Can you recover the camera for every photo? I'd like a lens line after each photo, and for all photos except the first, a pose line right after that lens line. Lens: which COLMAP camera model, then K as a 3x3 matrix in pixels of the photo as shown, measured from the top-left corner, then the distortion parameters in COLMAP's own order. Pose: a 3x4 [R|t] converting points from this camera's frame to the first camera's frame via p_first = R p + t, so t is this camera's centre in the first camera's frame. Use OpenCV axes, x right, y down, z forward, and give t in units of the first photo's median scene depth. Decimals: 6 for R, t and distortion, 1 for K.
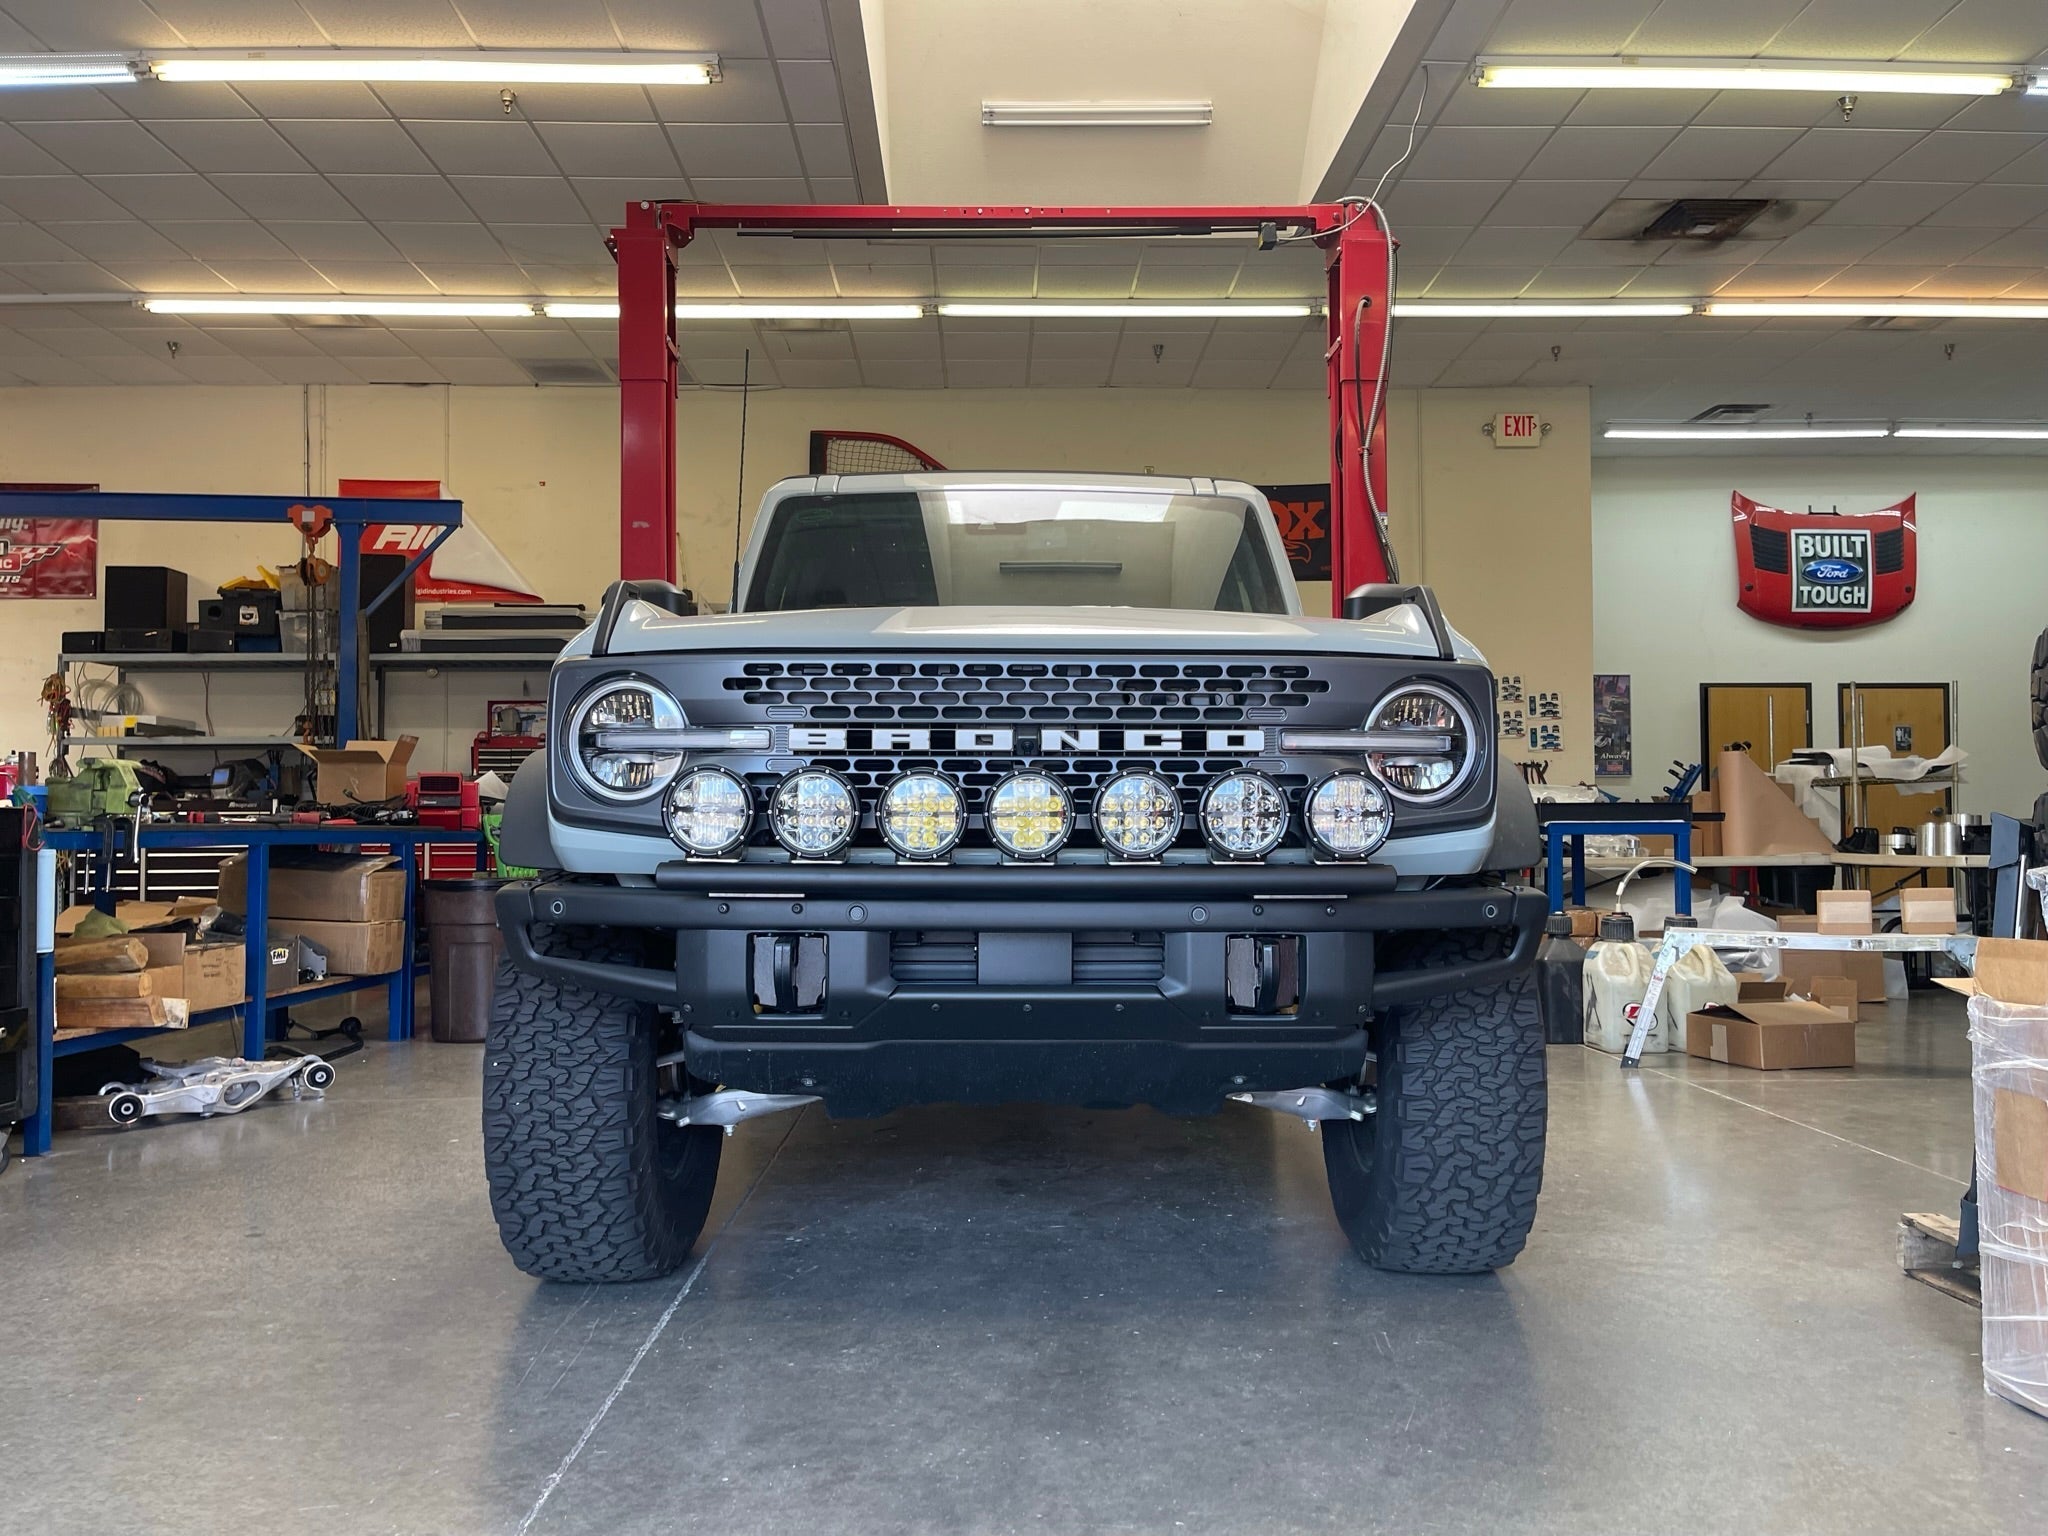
lens RADIAL K [[1550.1, 0, 1033.6], [0, 1550.1, 770.9], [0, 0, 1]] dist [0.069704, -0.083590]
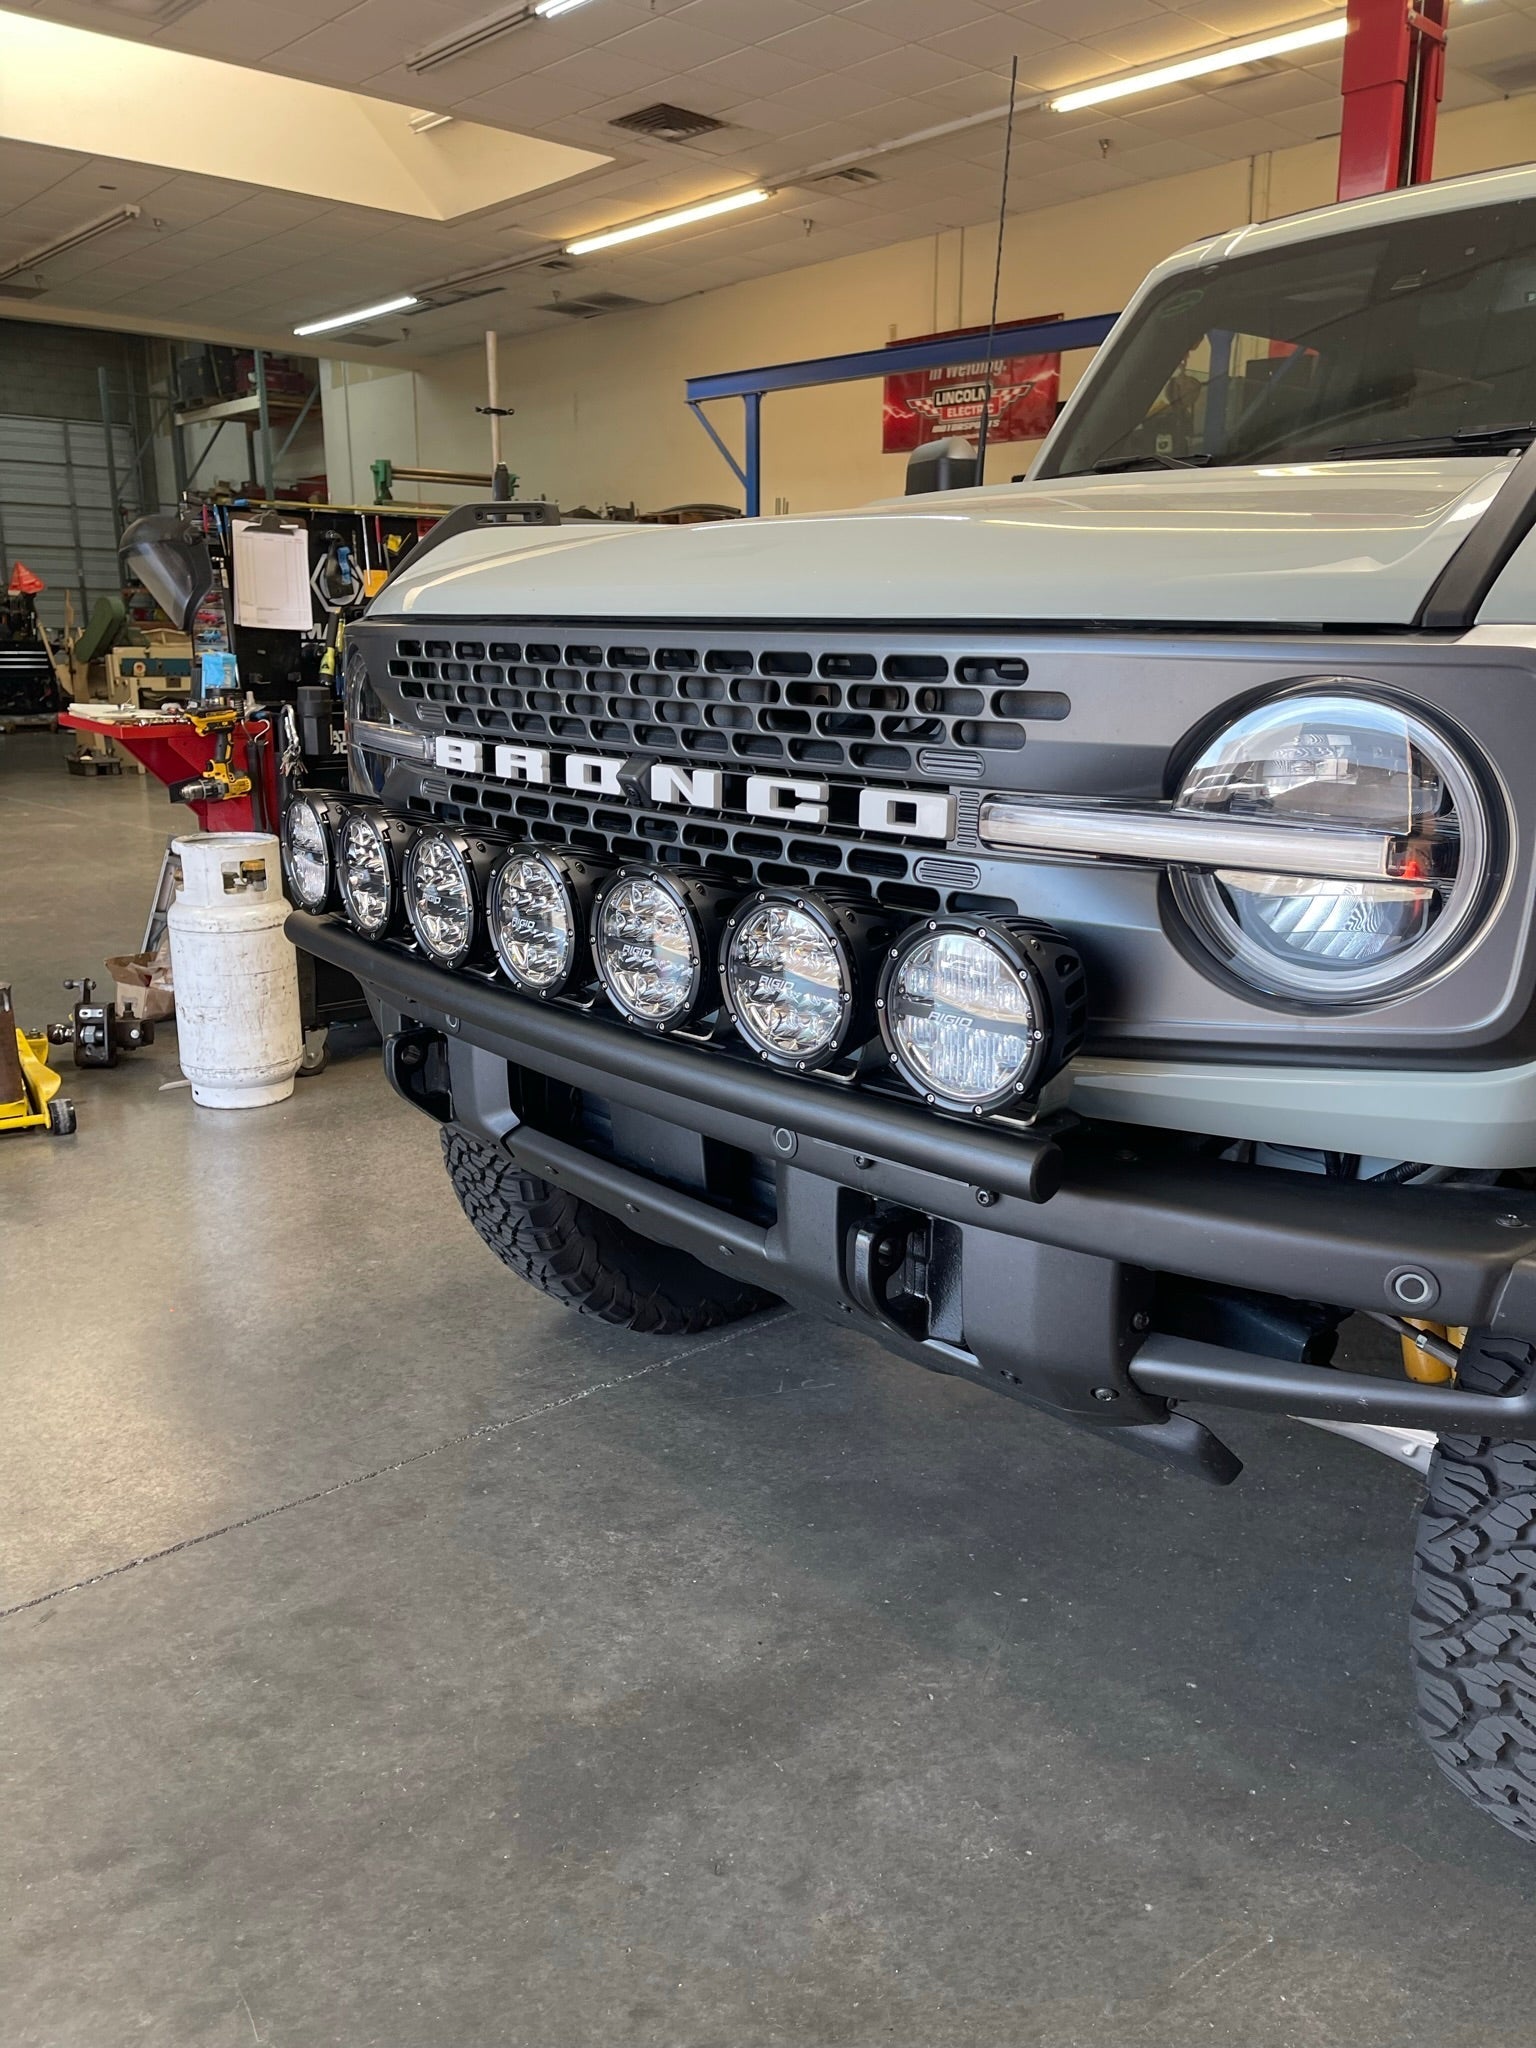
lens RADIAL K [[1550.1, 0, 773.9], [0, 1550.1, 1032.8], [0, 0, 1]] dist [0.069704, -0.083590]
pose [[0.651007, 0.198094, -0.732768, 0.455858], [0.017853, 0.961084, 0.275678, -0.084777], [0.758862, -0.192550, 0.622136, 0.620920]]
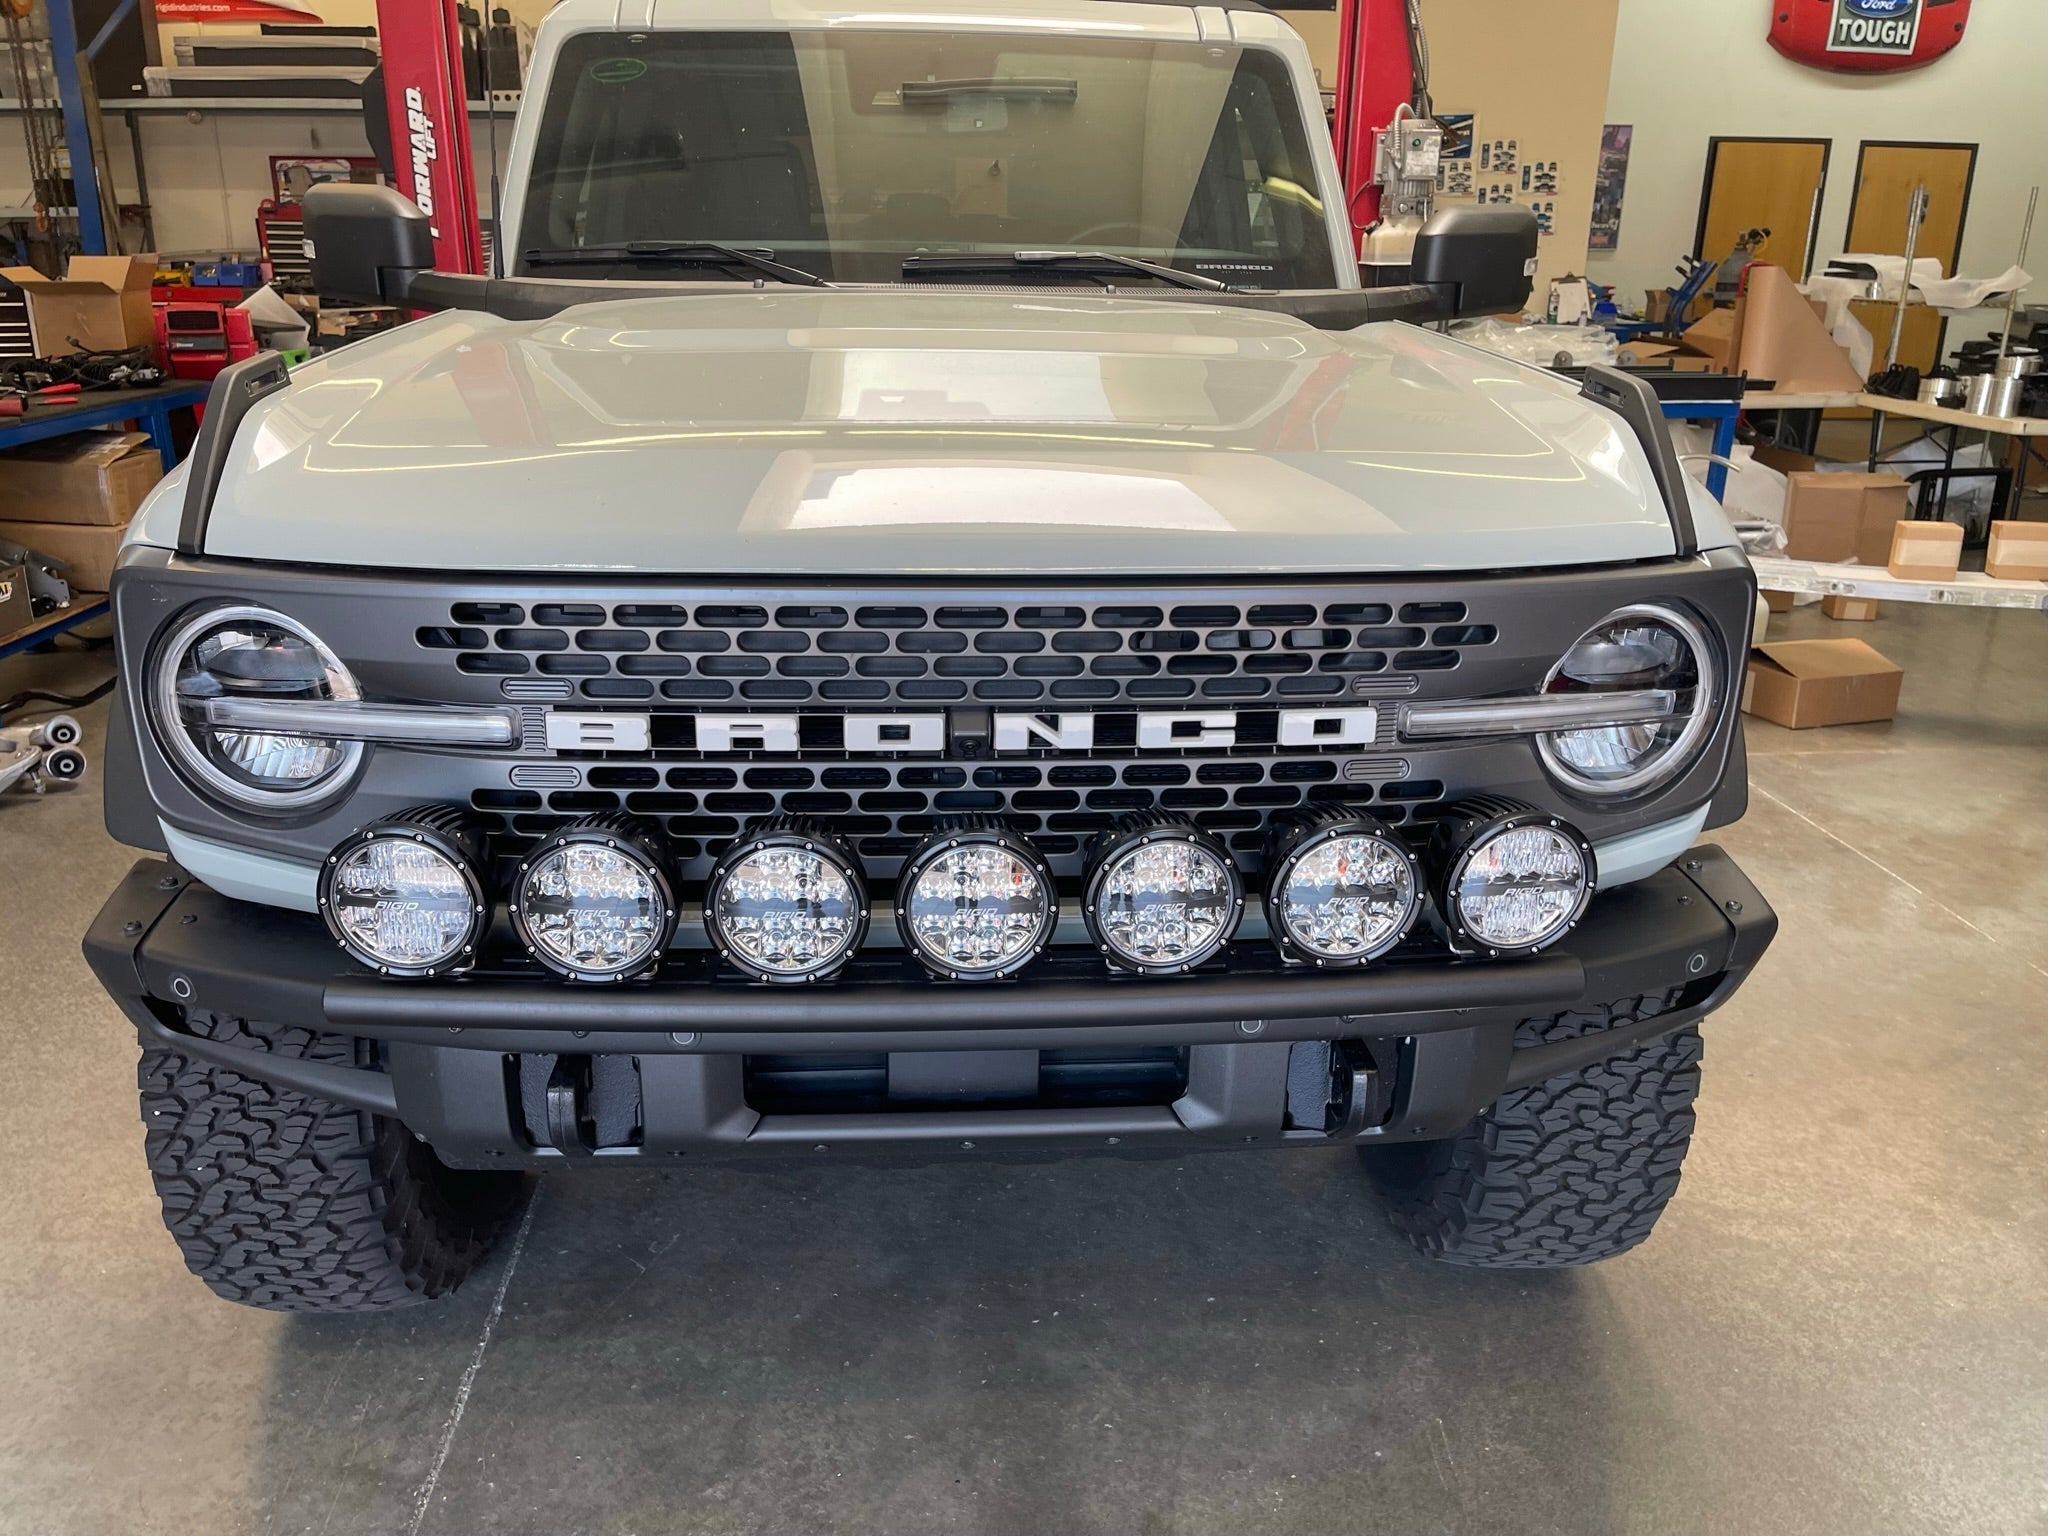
lens RADIAL K [[1550.1, 0, 1008.2], [0, 1550.1, 754.7], [0, 0, 1]] dist [0.069704, -0.083590]
pose [[0.998877, -0.002672, 0.047302, -0.016120], [-0.014334, 0.934569, 0.355494, -0.205733], [-0.045157, -0.355773, 0.933481, 0.436815]]
